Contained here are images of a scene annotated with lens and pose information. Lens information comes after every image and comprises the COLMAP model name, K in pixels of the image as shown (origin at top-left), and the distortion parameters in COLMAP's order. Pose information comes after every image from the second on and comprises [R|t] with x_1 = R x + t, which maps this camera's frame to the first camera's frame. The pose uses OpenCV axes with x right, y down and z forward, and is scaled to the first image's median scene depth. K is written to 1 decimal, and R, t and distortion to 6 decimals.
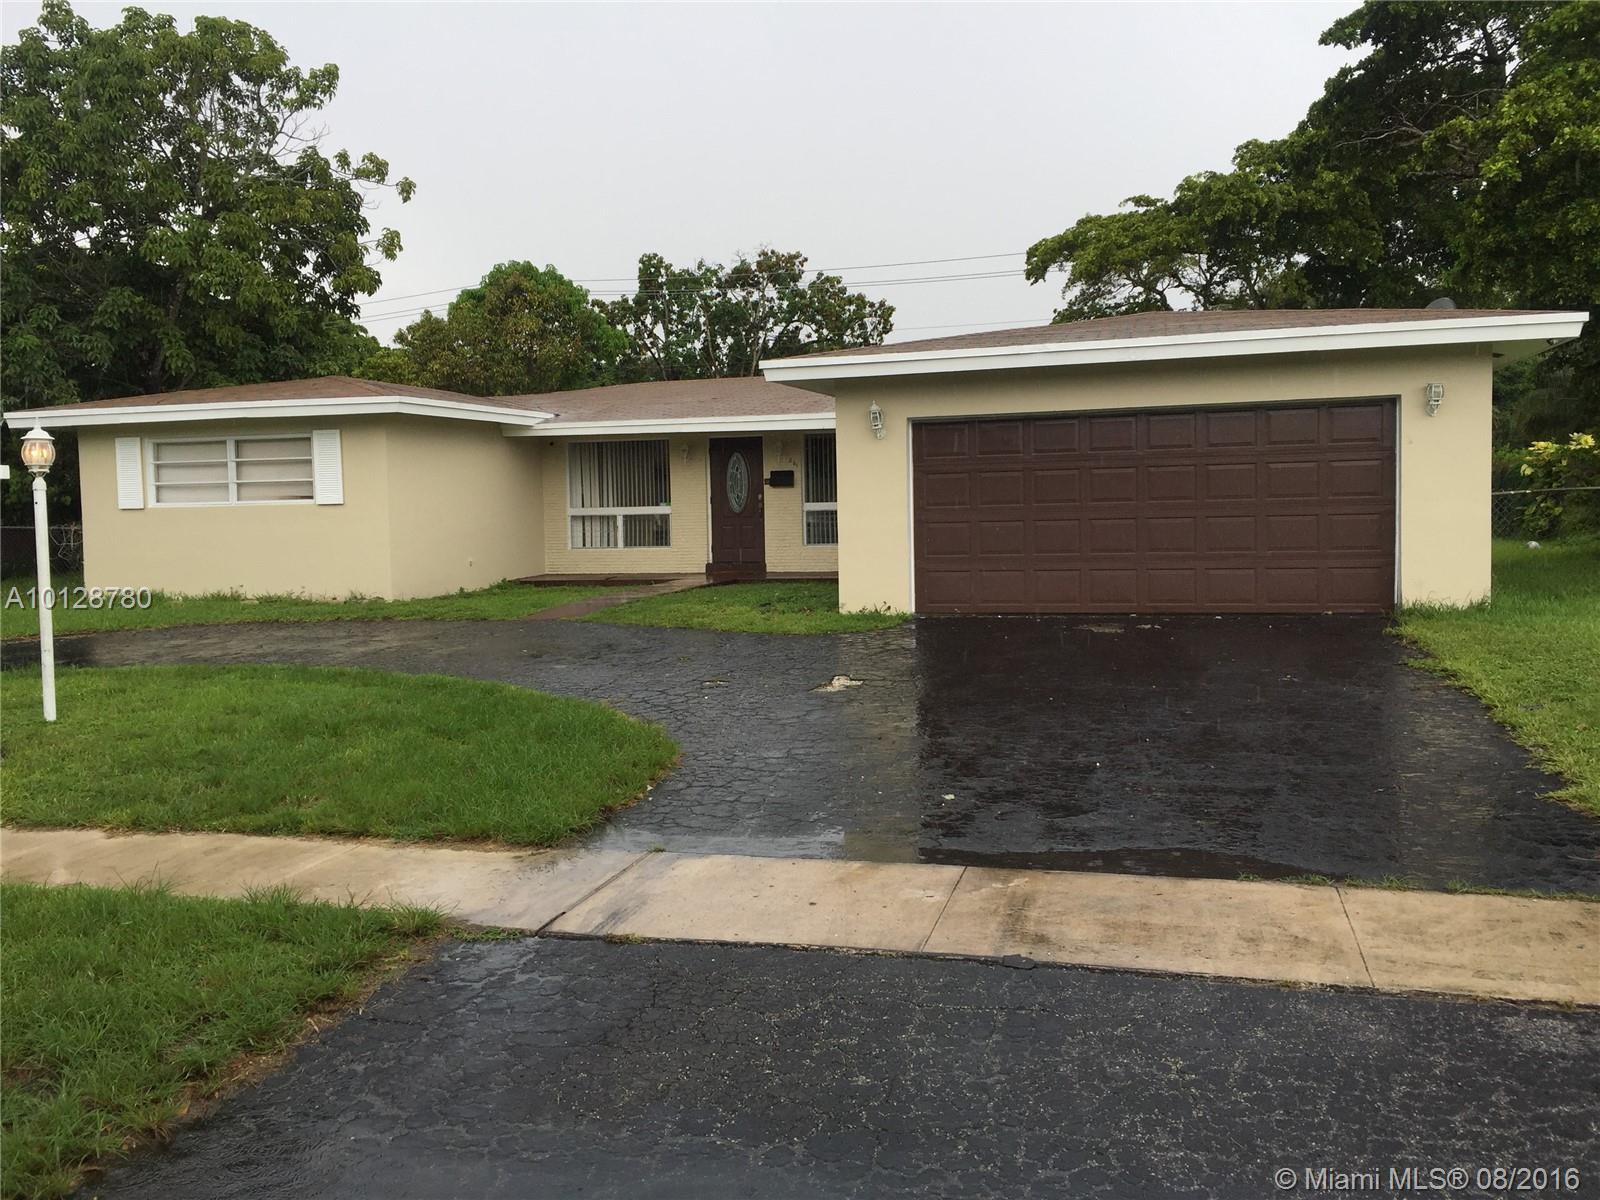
lens RADIAL K [[1365.1, 0, 800.0], [0, 1365.1, 600.0], [0, 0, 1]] dist [-0.004522, -0.003823]
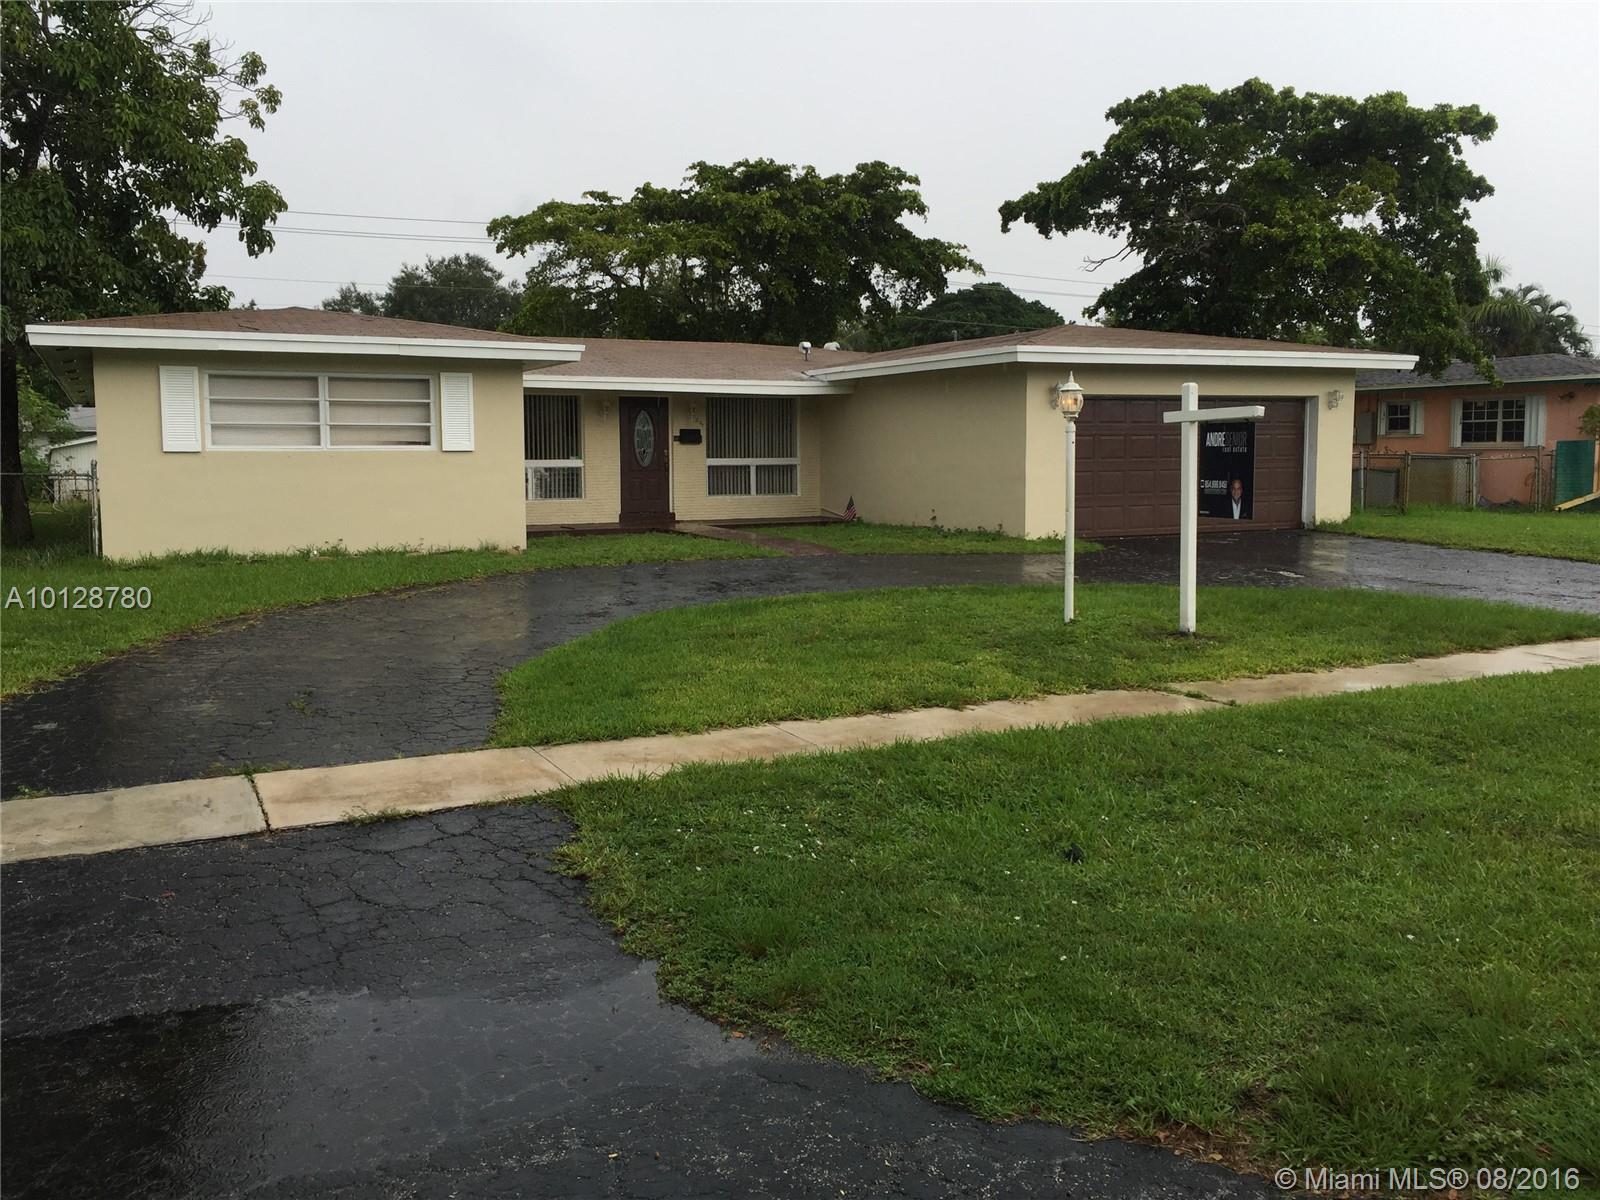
lens RADIAL K [[1339.7, 0, 800.0], [0, 1339.7, 600.0], [0, 0, 1]] dist [0.003036, 0.001842]
pose [[0.745162, -0.055115, 0.664602, -0.743986], [0.039324, 0.998476, 0.038712, 0.006943], [-0.665723, -0.002711, 0.746194, 0.128613]]
